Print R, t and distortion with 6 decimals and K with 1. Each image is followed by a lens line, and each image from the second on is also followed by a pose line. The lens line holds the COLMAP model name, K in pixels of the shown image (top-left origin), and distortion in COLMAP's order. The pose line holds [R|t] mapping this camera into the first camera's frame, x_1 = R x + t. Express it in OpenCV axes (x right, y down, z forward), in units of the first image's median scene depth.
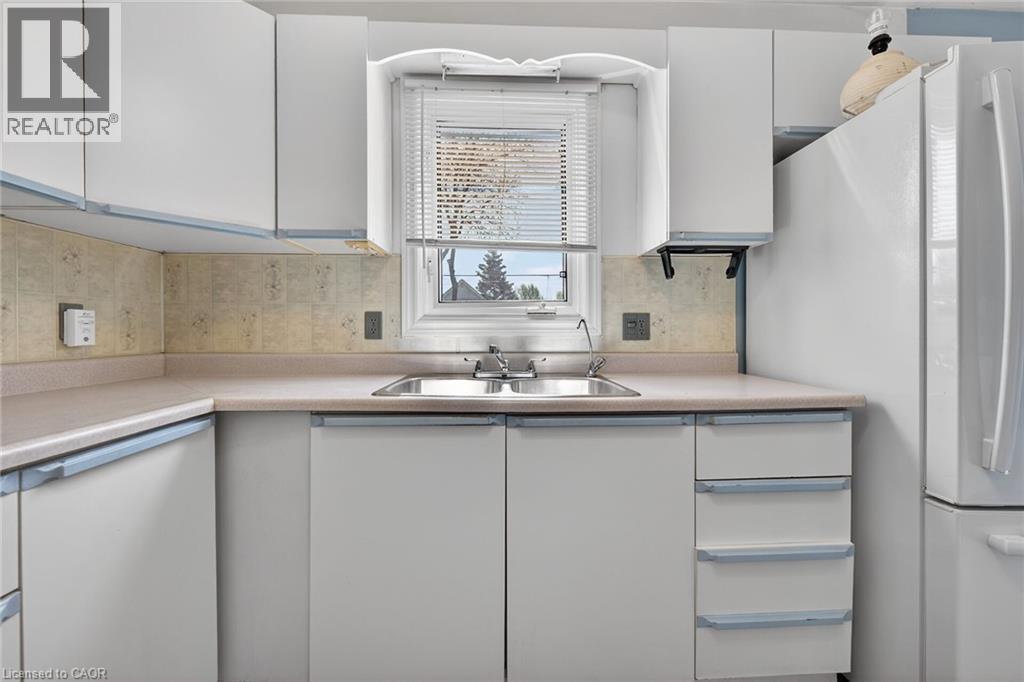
lens RADIAL K [[406.4, 0, 513.5], [0, 406.4, 330.7], [0, 0, 1]] dist [-0.001089, -0.001286]
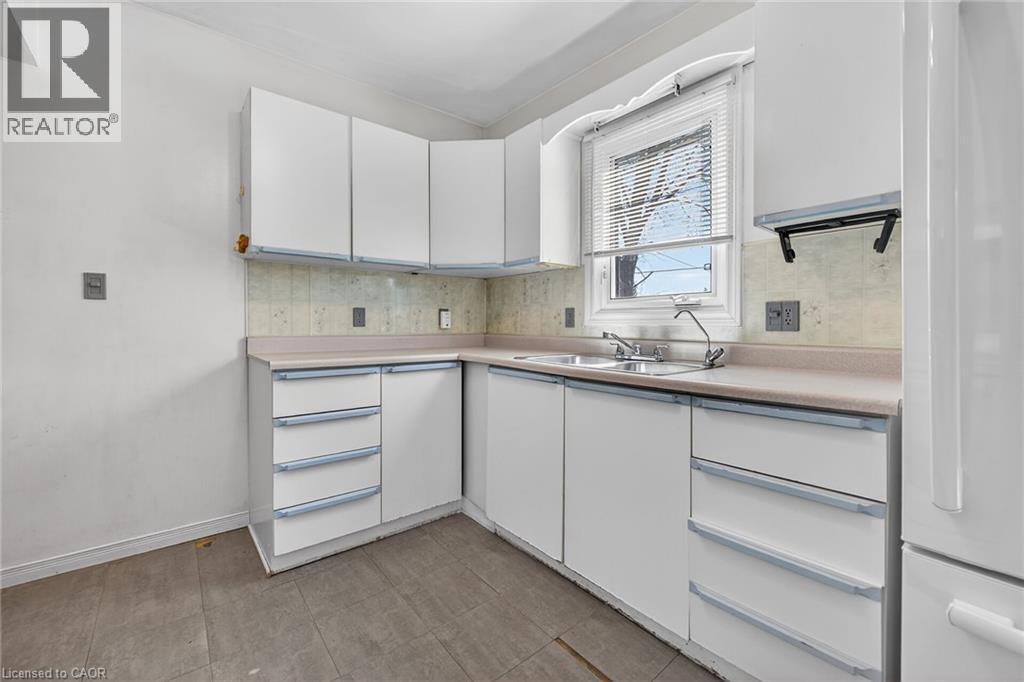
lens RADIAL K [[418.0, 0, 518.8], [0, 418.0, 325.9], [0, 0, 1]] dist [0.001987, -0.002124]
pose [[0.614183, 0.006664, -0.789135, 0.810787], [-0.002908, 0.999977, 0.006181, 0.009161], [0.789158, -0.001501, 0.614188, -0.043873]]
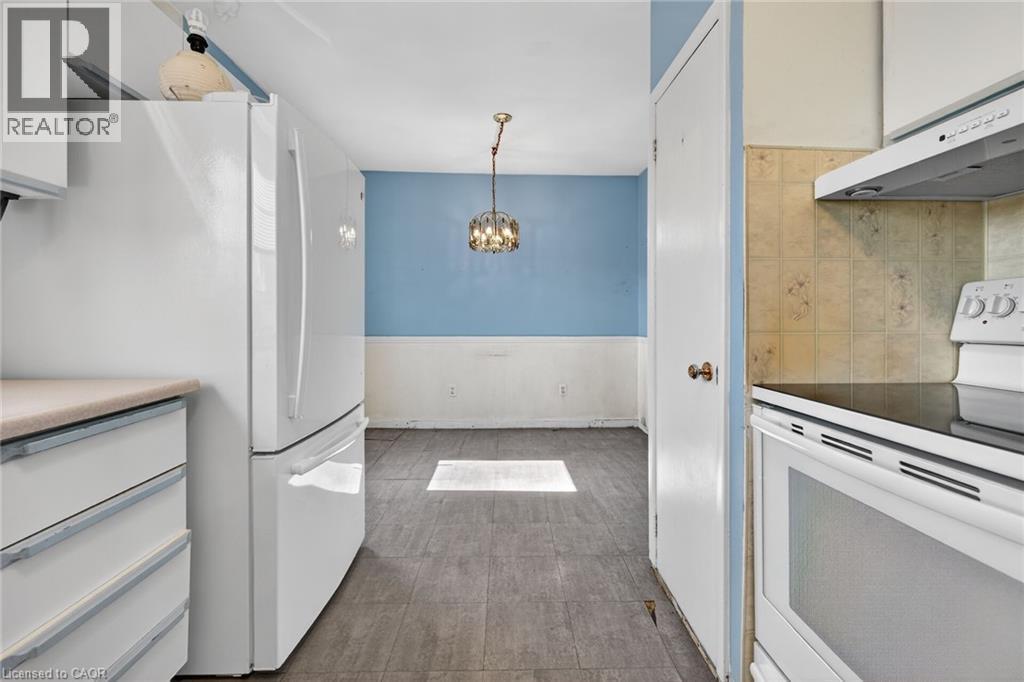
lens RADIAL K [[406.4, 0, 520.9], [0, 406.4, 318.9], [0, 0, 1]] dist [-0.001089, -0.001286]
pose [[0.002805, 0.001062, 0.999996, -0.124576], [0.003507, 0.999993, -0.001072, 0.008657], [-0.999990, 0.003510, 0.002801, 0.141791]]
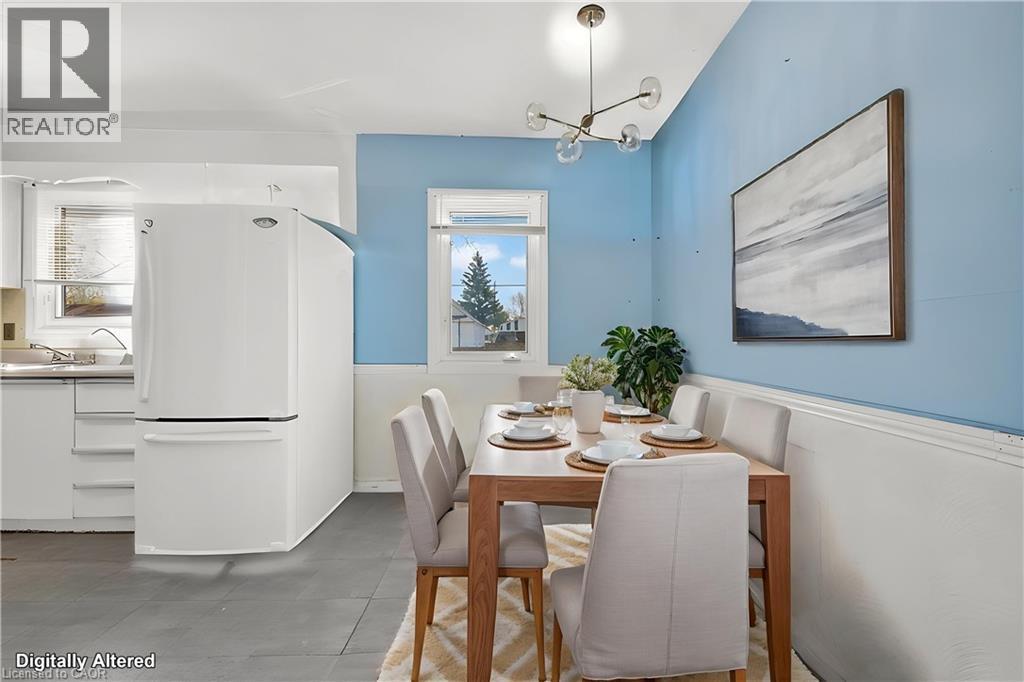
lens RADIAL K [[418.0, 0, 510.5], [0, 418.0, 334.5], [0, 0, 1]] dist [0.001987, -0.002124]
pose [[0.999852, 0.010785, -0.013414, 1.944060], [-0.010951, 0.999864, -0.012353, -0.003784], [0.013279, 0.012498, 0.999834, -0.736794]]
